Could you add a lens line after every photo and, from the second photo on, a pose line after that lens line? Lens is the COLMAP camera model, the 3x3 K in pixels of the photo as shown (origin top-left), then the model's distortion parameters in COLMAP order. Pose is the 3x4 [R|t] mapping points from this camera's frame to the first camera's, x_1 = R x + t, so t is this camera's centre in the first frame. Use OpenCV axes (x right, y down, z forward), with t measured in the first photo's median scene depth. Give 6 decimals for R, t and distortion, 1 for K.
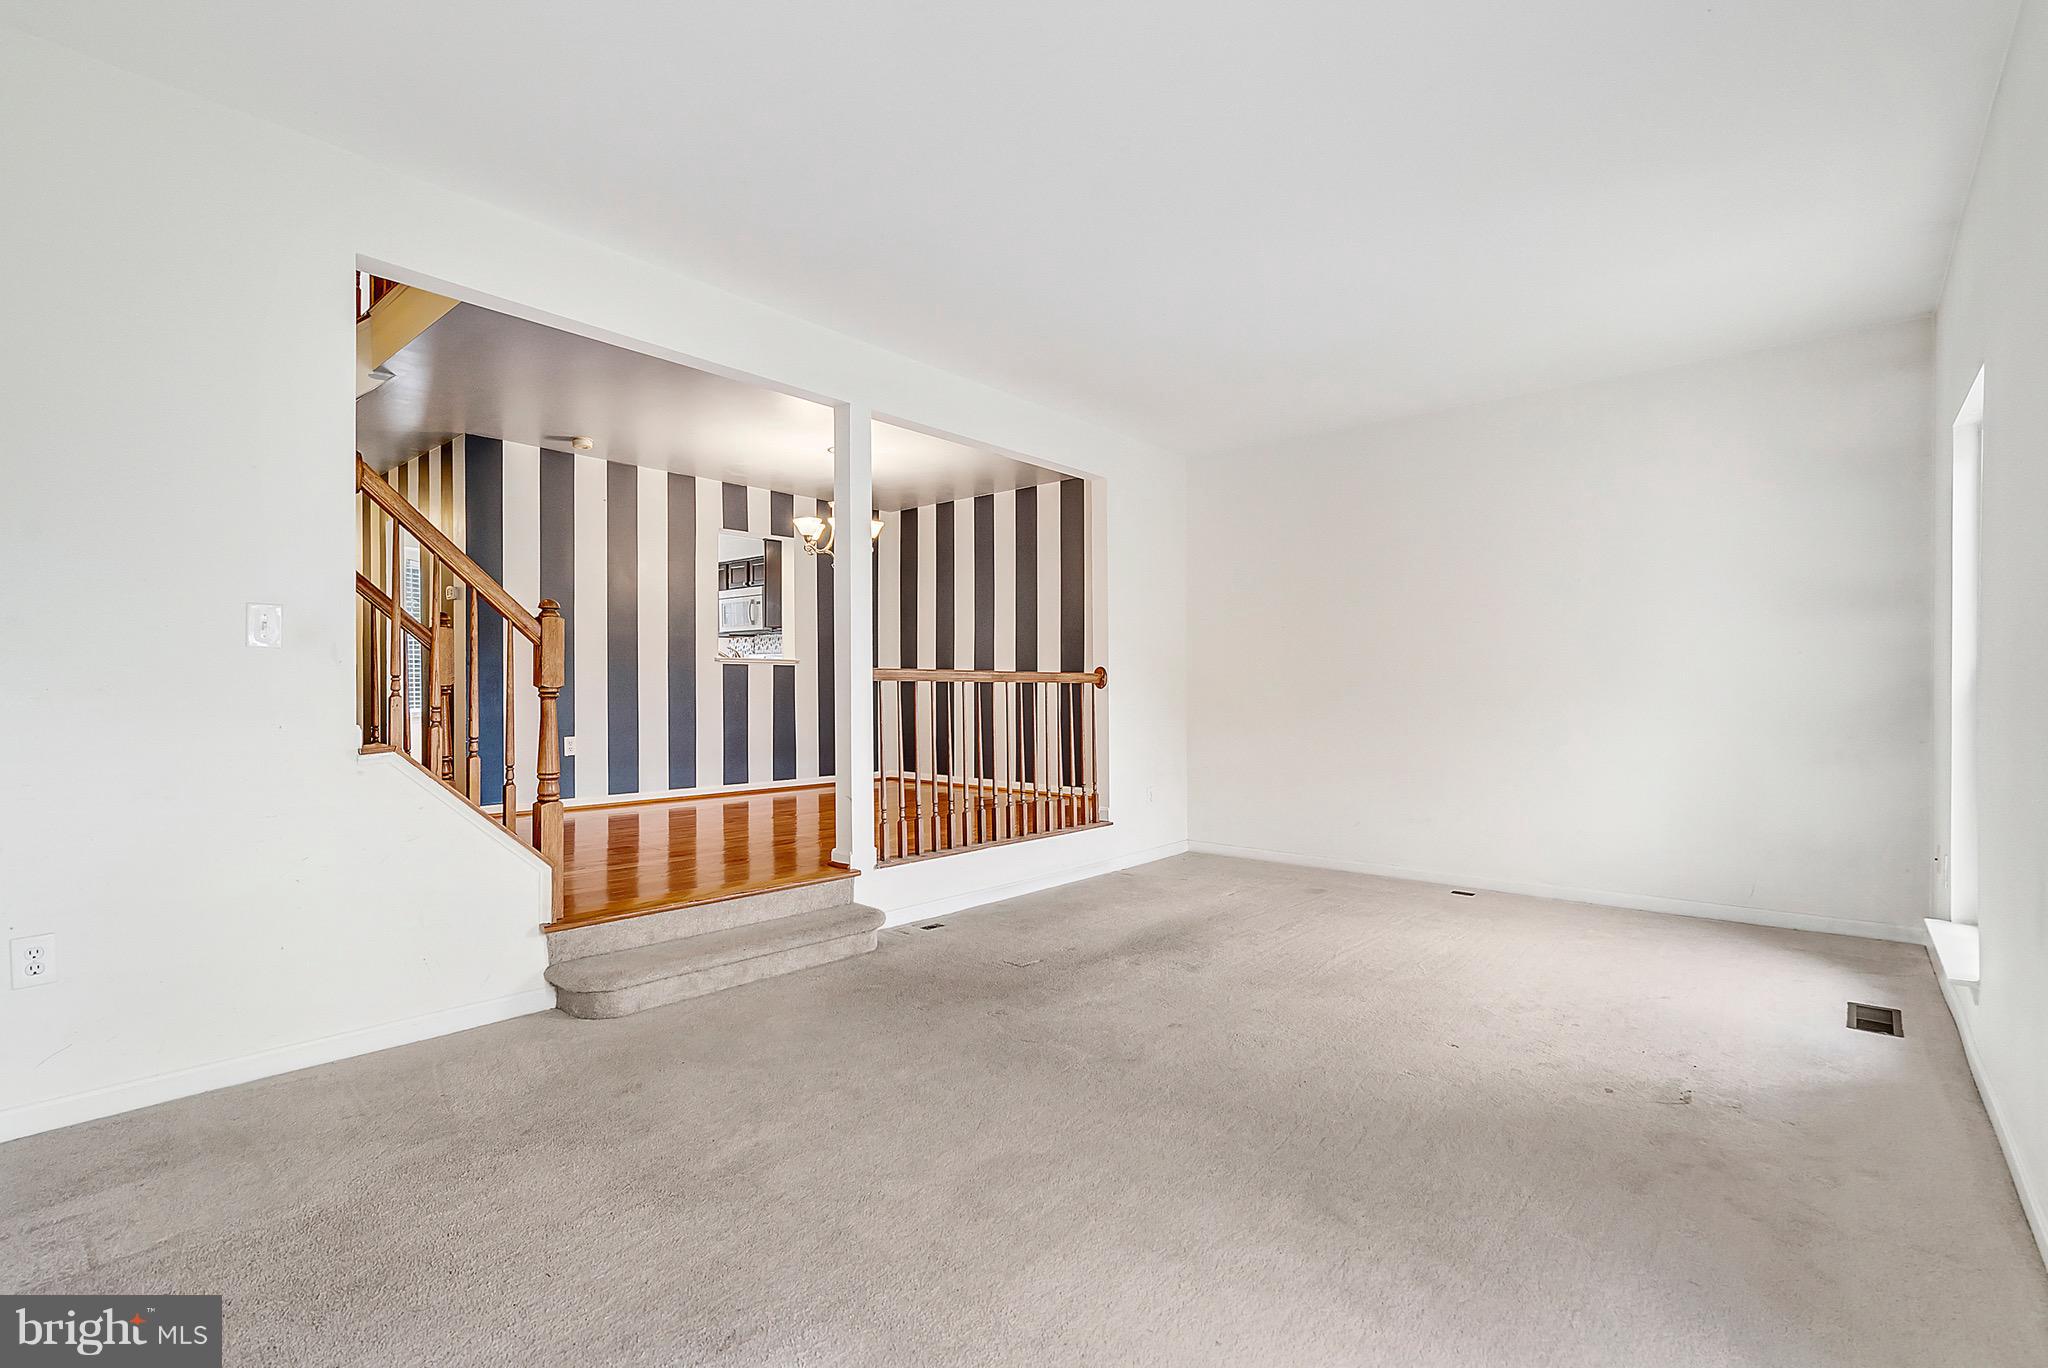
lens RADIAL K [[952.7, 0, 1013.3], [0, 952.7, 681.7], [0, 0, 1]] dist [-0.005120, -0.000815]
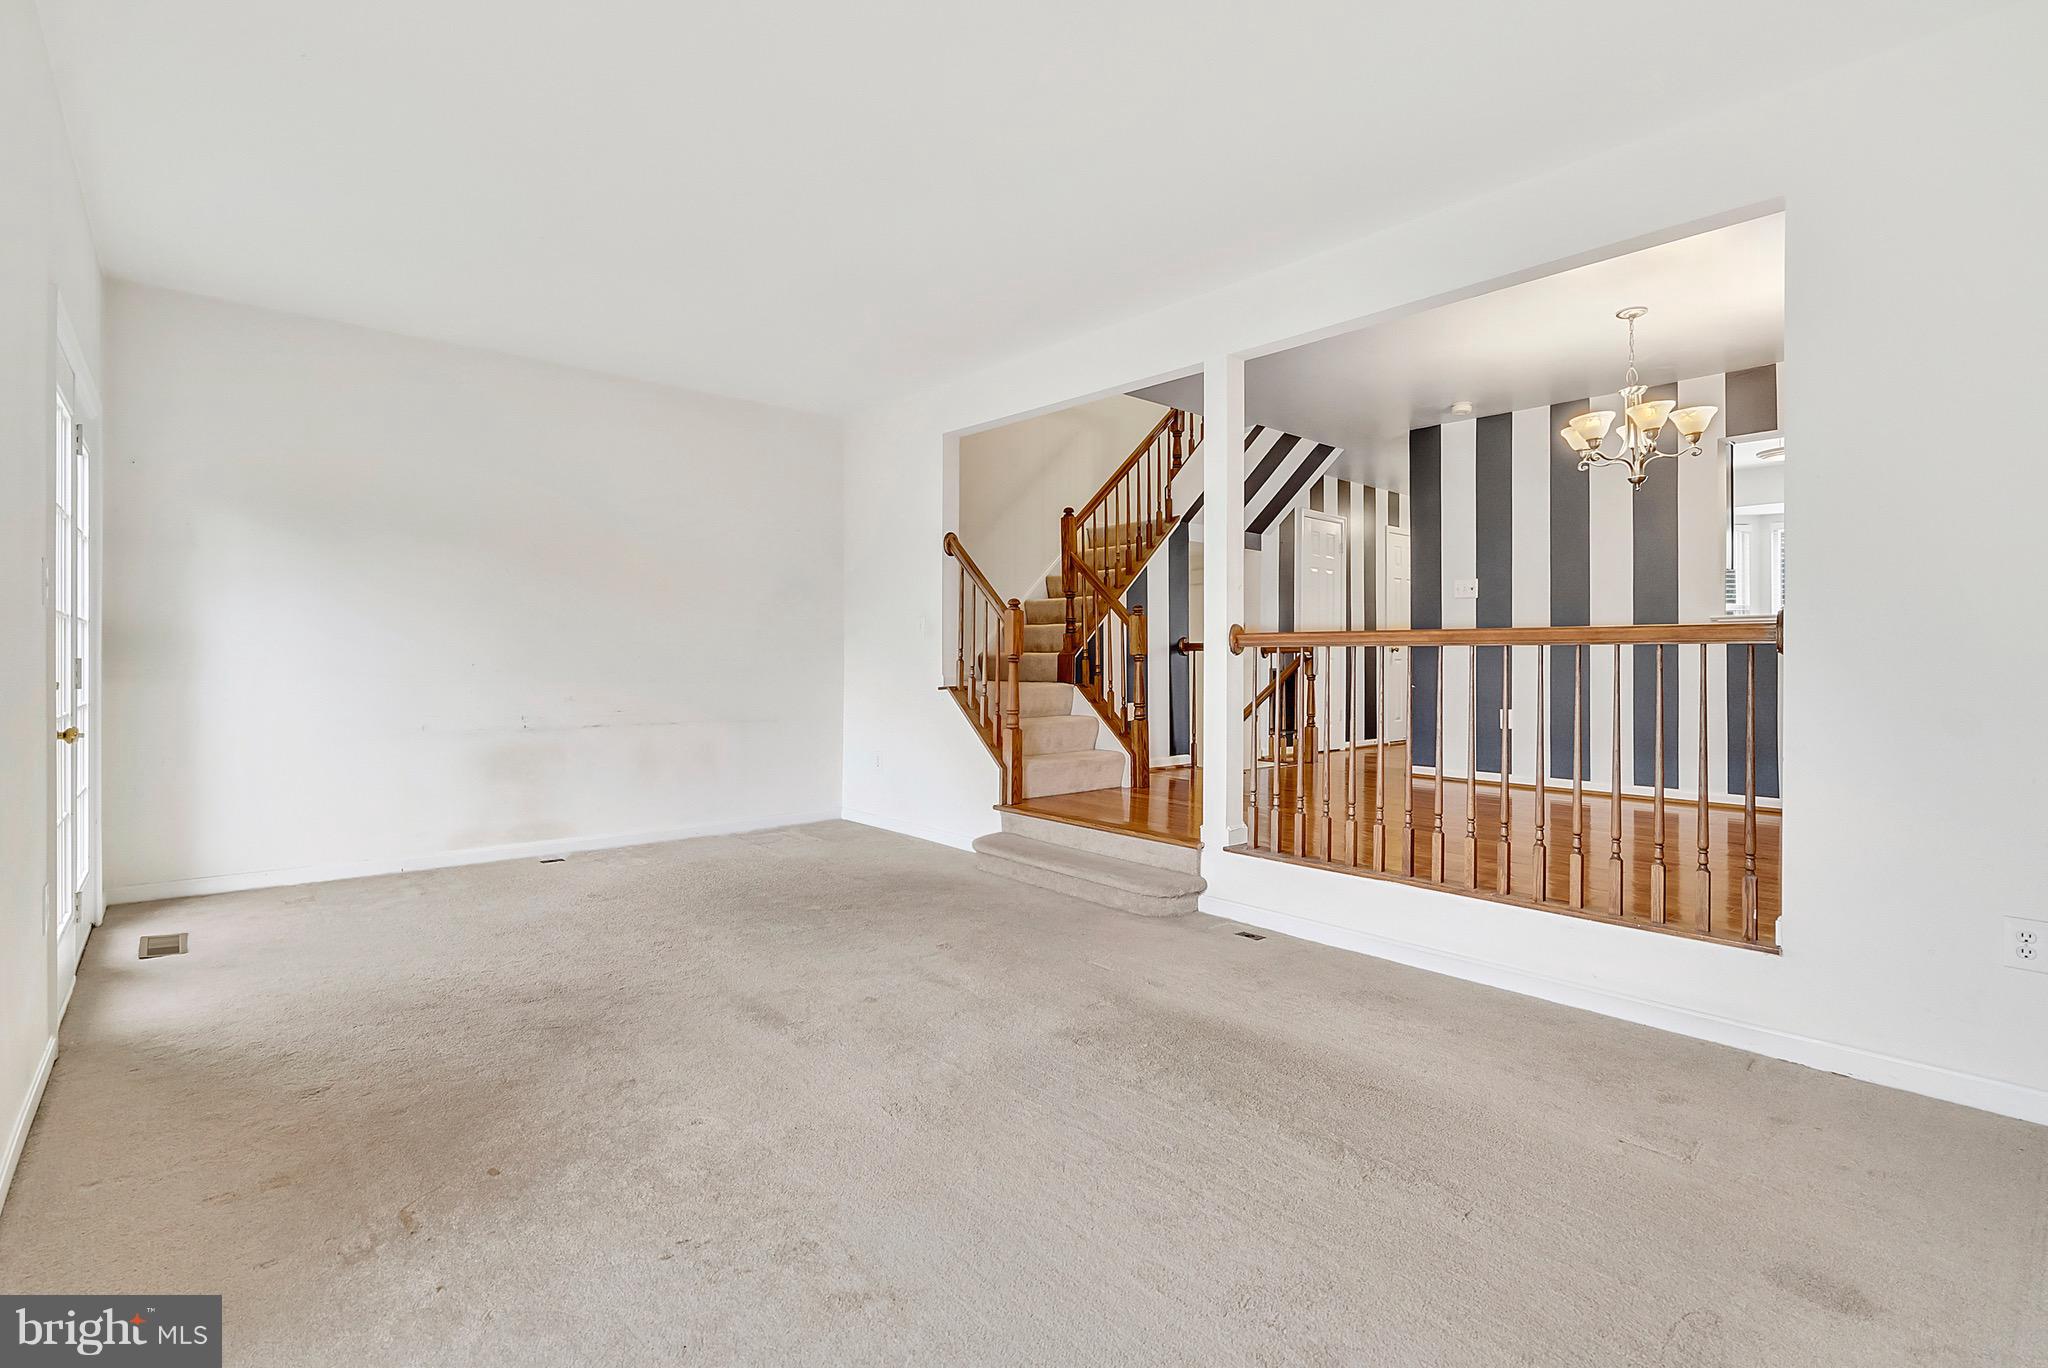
lens RADIAL K [[952.7, 0, 1012.8], [0, 952.7, 668.2], [0, 0, 1]] dist [-0.005120, -0.000815]
pose [[-0.140303, 0.007816, -0.990078, 0.653374], [-0.000926, 0.999967, 0.008026, 0.010810], [0.990108, 0.002043, -0.140291, 0.760712]]
